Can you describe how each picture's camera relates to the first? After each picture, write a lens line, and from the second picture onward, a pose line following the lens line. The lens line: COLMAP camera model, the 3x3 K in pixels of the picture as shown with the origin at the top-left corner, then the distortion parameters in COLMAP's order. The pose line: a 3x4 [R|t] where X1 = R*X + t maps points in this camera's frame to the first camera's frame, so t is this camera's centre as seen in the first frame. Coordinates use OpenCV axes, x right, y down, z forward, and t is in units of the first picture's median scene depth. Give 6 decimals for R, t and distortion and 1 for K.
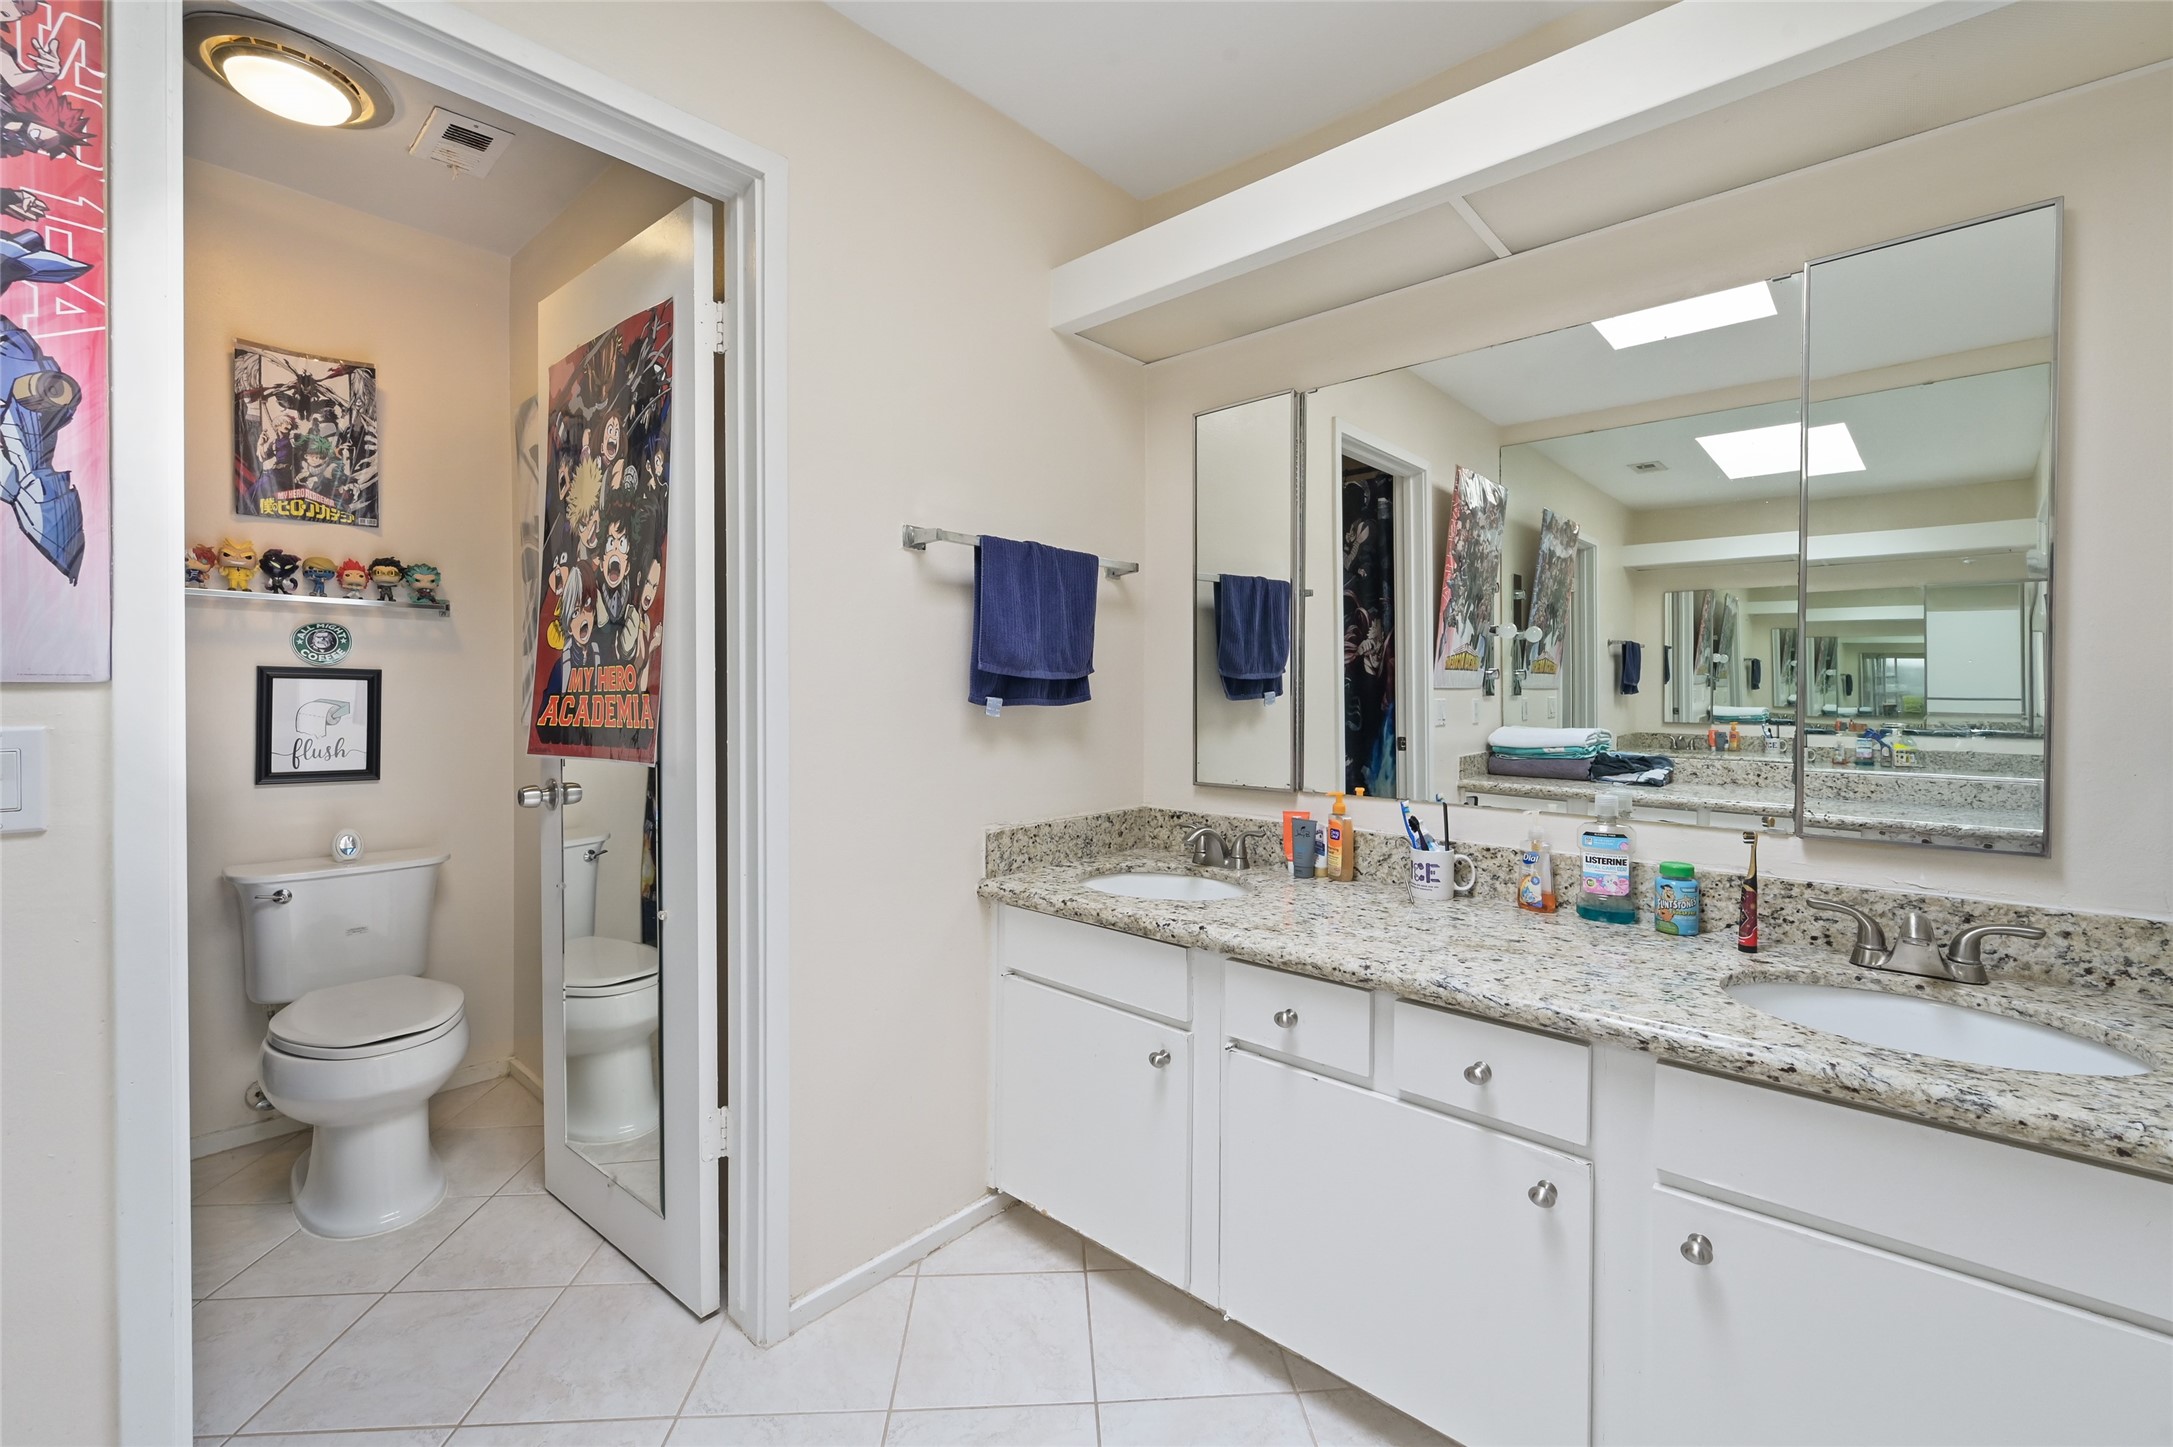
lens RADIAL K [[896.7, 0, 1098.3], [0, 896.7, 718.5], [0, 0, 1]] dist [-0.001605, -0.000322]
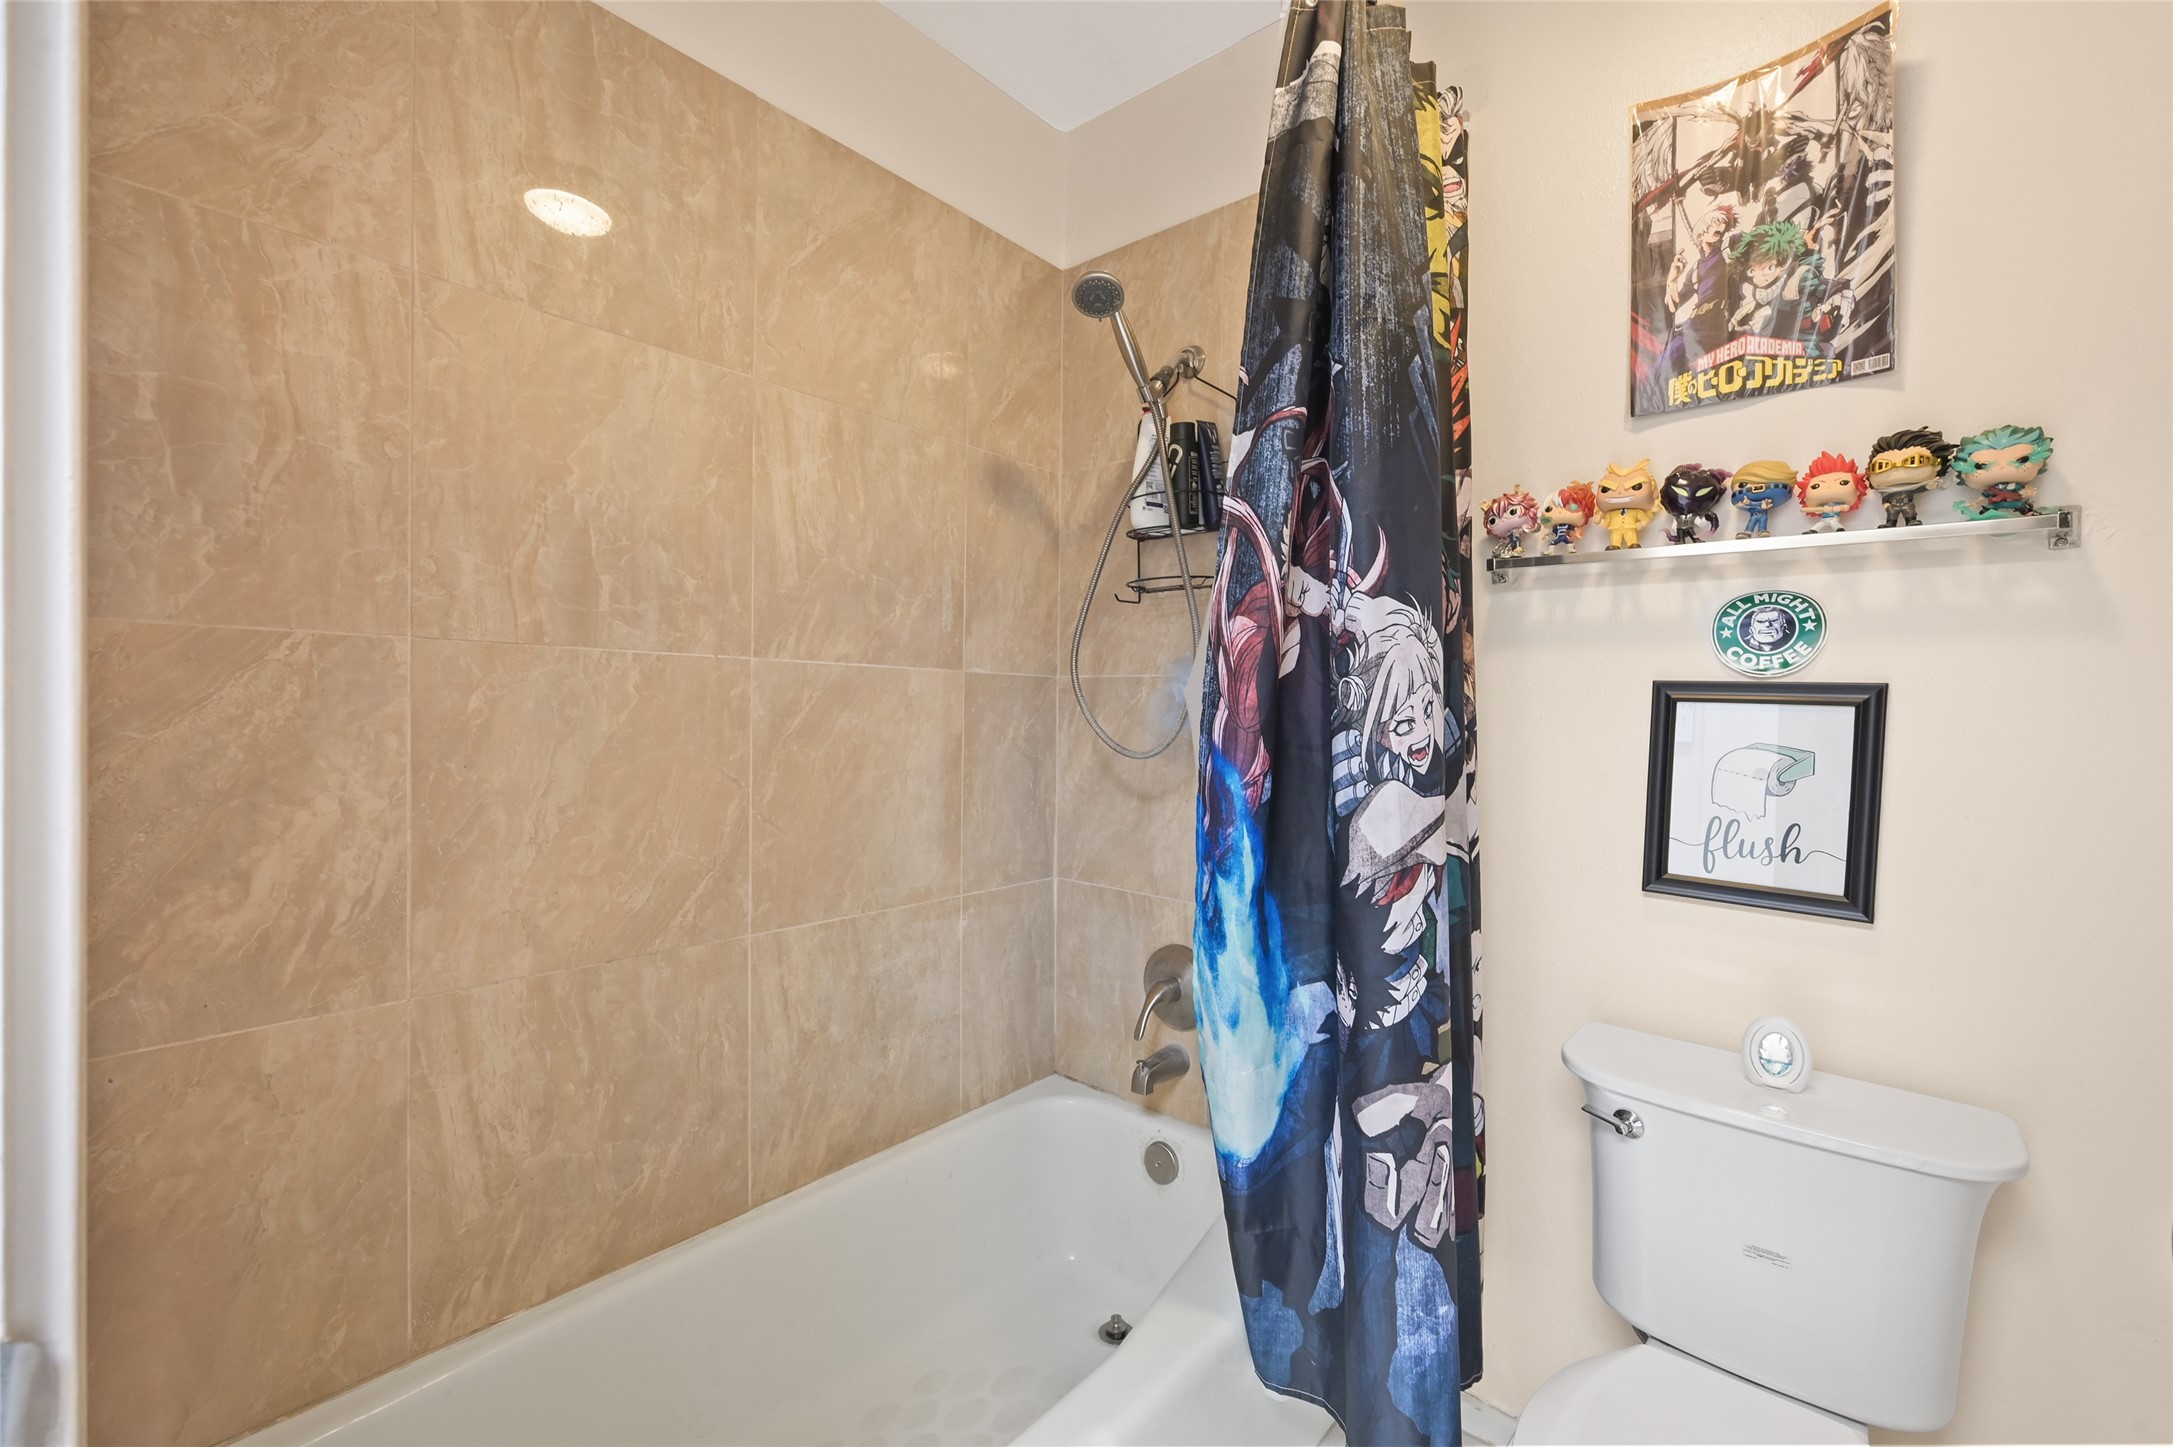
lens RADIAL K [[896.7, 0, 1093.6], [0, 896.7, 714.4], [0, 0, 1]] dist [-0.001605, -0.000322]
pose [[0.035094, 0.010395, -0.999330, -0.376545], [-0.040380, 0.999144, 0.008975, -0.027412], [0.998568, 0.040038, 0.035484, 0.608457]]
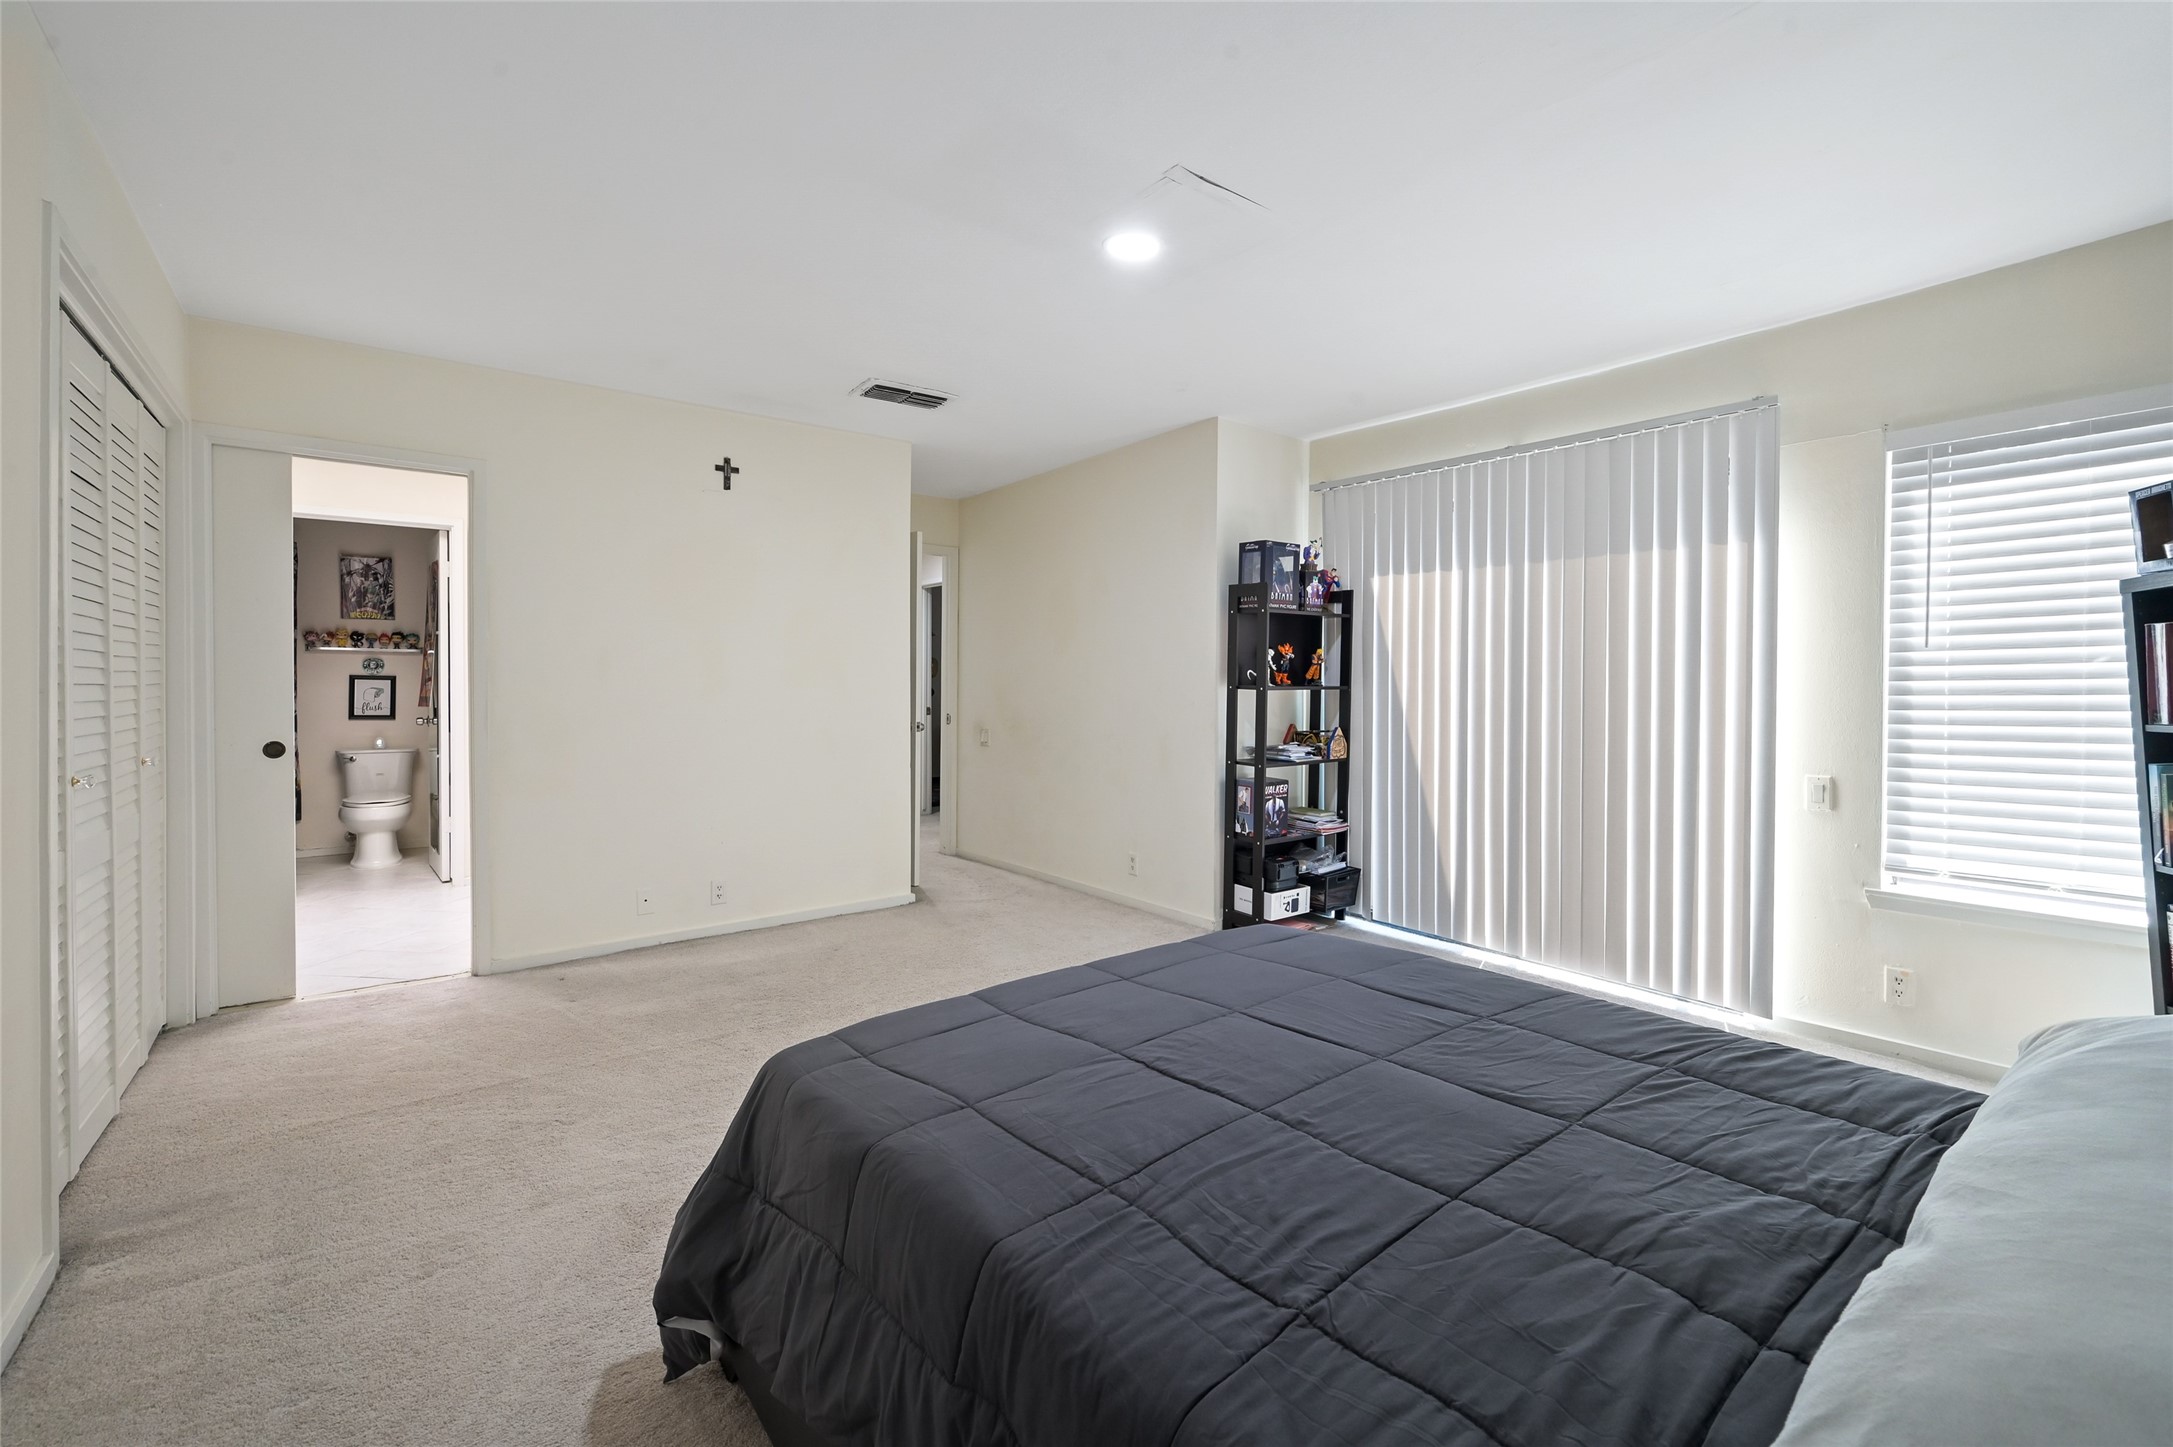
lens RADIAL K [[896.7, 0, 1088.1], [0, 896.7, 712.7], [0, 0, 1]] dist [-0.001605, -0.000322]
pose [[0.985788, 0.000773, -0.167991, 1.619785], [-0.001642, 0.999986, -0.005038, 0.061933], [0.167985, 0.005243, 0.985776, -1.215522]]
